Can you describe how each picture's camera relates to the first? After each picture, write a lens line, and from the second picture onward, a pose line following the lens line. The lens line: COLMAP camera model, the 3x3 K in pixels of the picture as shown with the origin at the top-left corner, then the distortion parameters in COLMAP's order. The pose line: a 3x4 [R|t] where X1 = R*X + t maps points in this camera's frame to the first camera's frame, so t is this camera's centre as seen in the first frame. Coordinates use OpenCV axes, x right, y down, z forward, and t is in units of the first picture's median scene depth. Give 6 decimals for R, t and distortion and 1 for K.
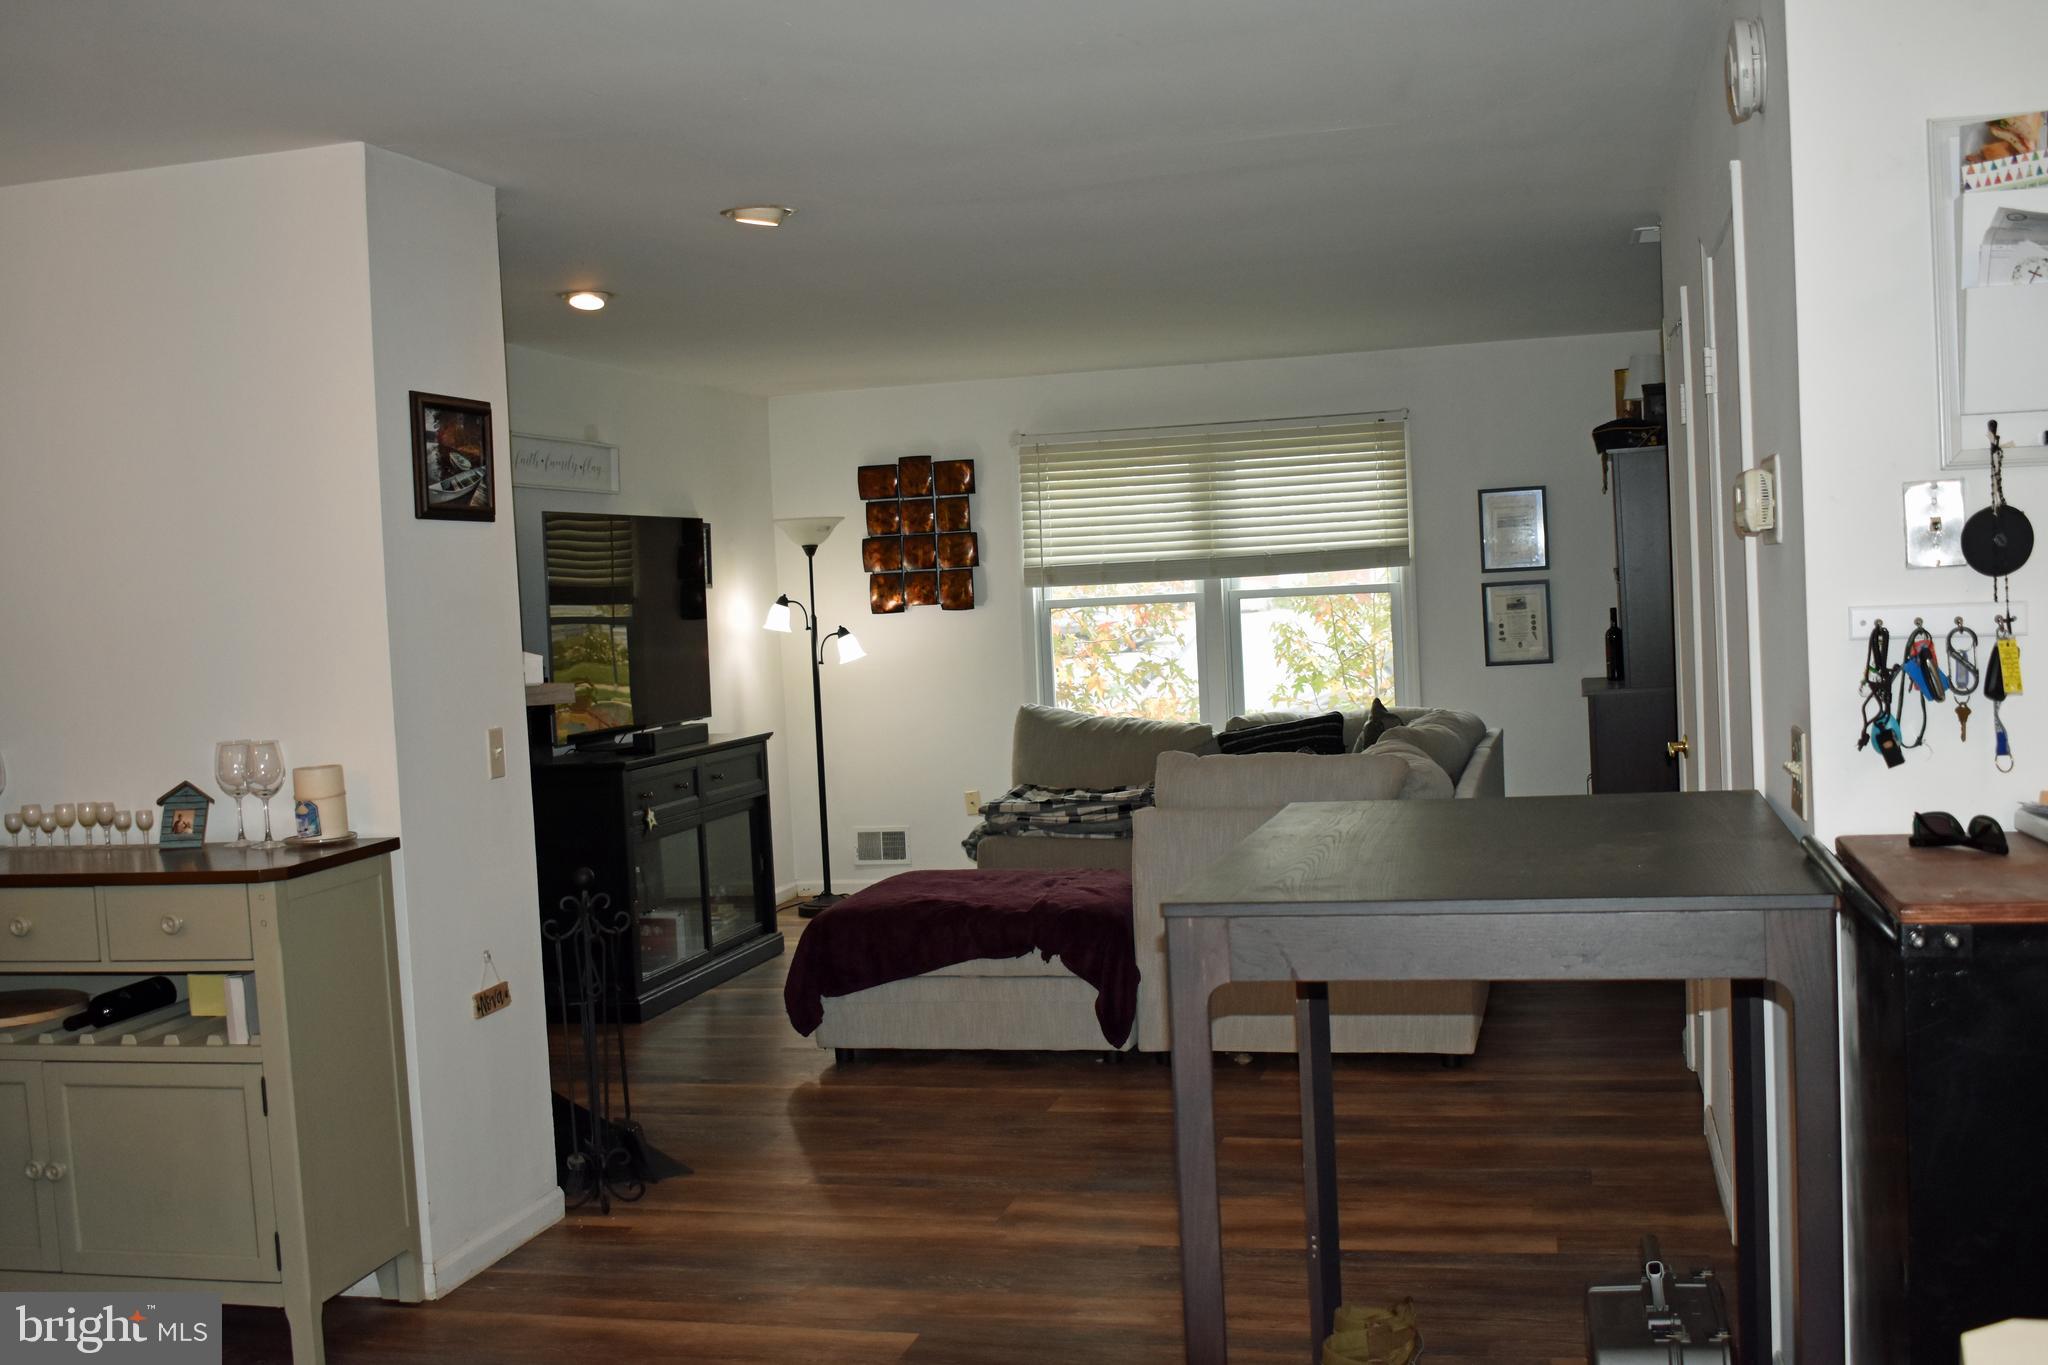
lens RADIAL K [[2016.1, 0, 1024.0], [0, 2016.1, 682.5], [0, 0, 1]] dist [-0.071481, 0.002958]
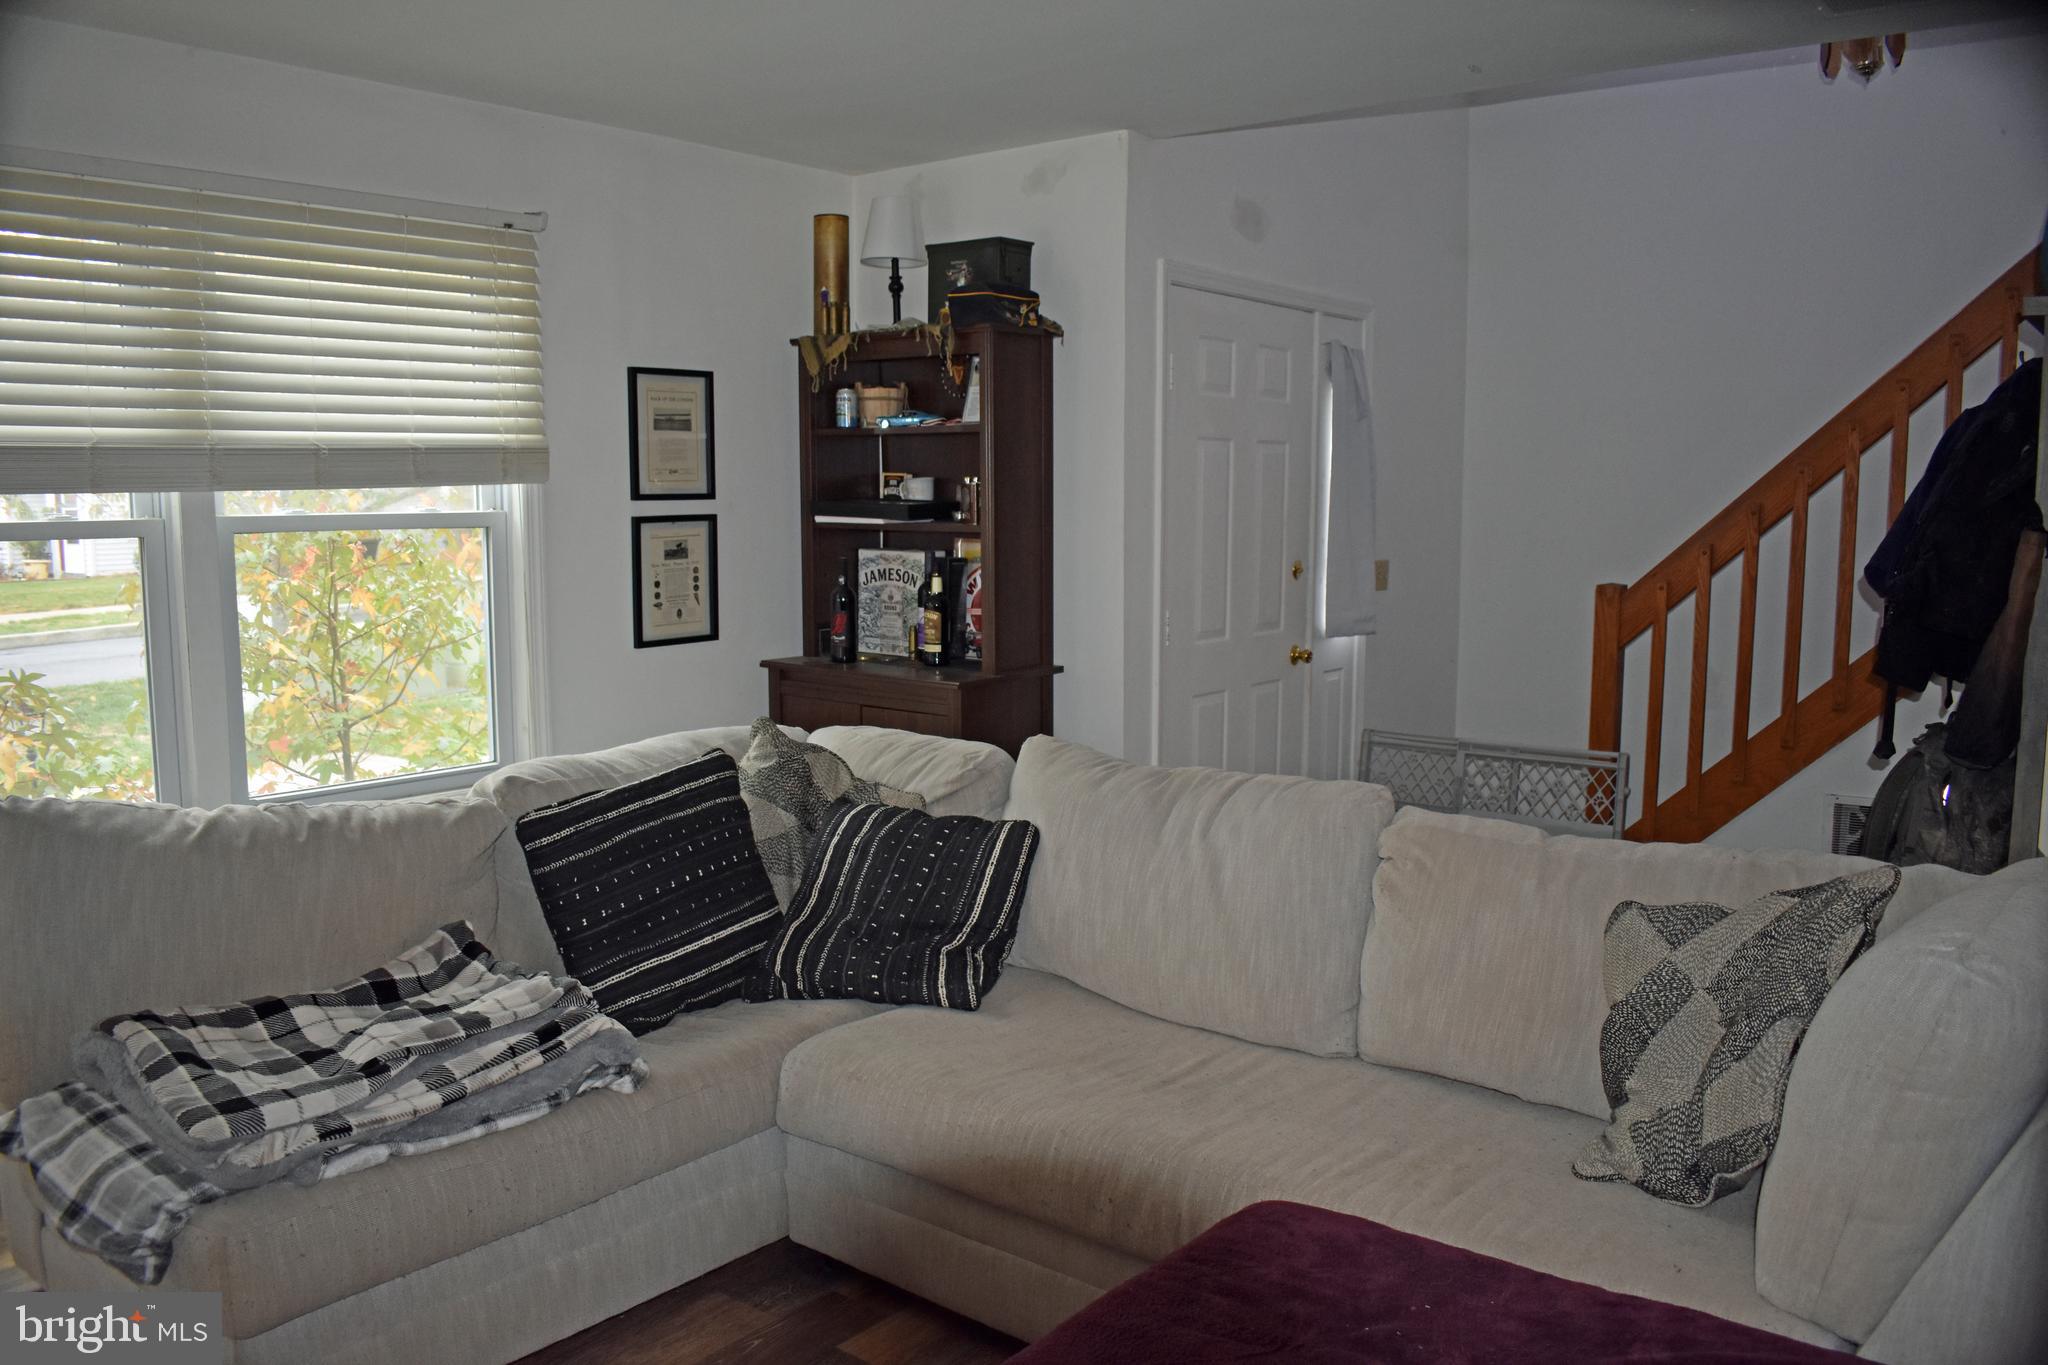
lens RADIAL K [[1585.6, 0, 1026.4], [0, 1585.6, 692.3], [0, 0, 1]] dist [-0.089880, -0.002696]
pose [[0.423041, -0.063018, 0.903917, -0.170175], [0.020782, 0.997991, 0.059851, -0.021587], [-0.905872, -0.006534, 0.423501, 0.680900]]
